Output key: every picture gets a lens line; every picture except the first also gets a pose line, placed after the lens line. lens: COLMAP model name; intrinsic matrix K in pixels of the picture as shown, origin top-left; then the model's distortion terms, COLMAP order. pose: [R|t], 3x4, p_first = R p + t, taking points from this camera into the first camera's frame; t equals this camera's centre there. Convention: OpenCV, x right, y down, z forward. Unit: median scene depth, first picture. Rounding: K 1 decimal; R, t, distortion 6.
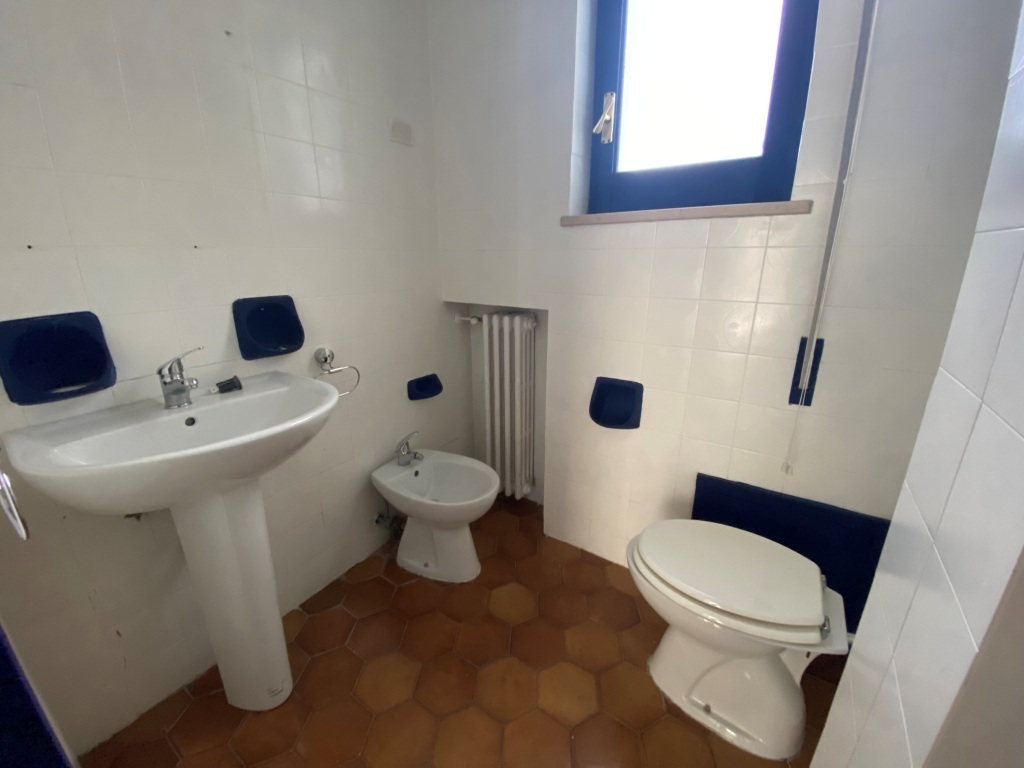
lens RADIAL K [[420.7, 0, 509.9], [0, 420.7, 383.2], [0, 0, 1]] dist [0.024100, -0.023320]
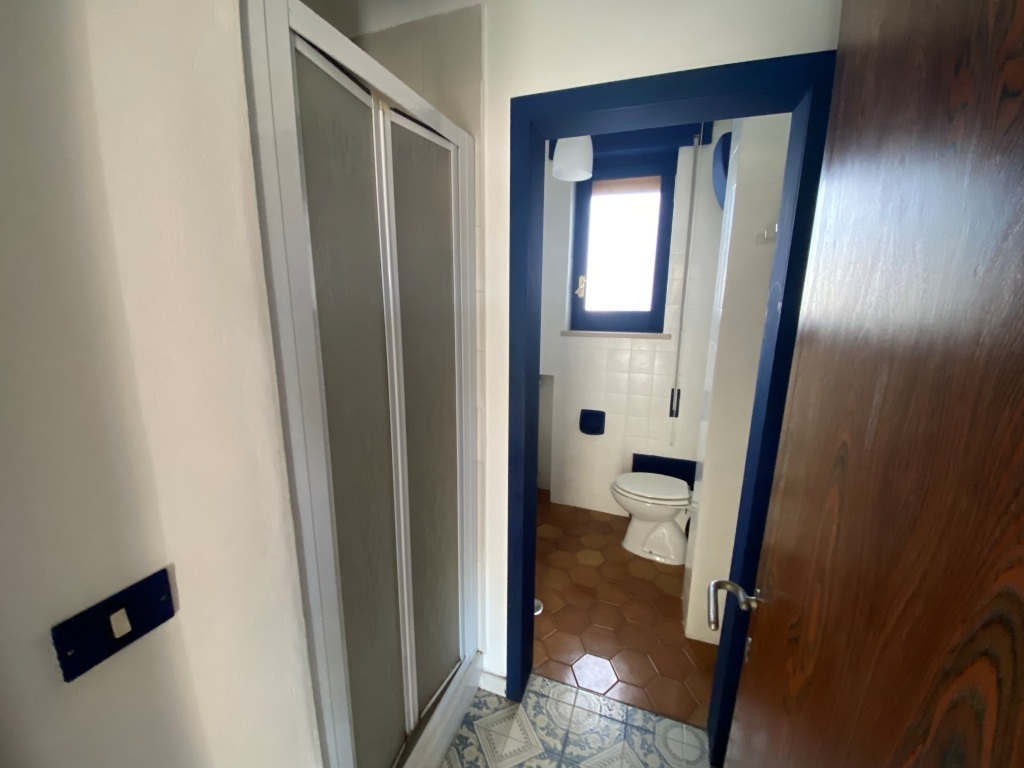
lens RADIAL K [[420.7, 0, 509.9], [0, 420.7, 383.2], [0, 0, 1]] dist [0.024100, -0.023320]
pose [[0.972244, -0.049307, 0.228714, -0.699105], [0.065157, 0.995930, -0.062270, -0.047845], [-0.224713, 0.075444, 0.971500, -1.045256]]
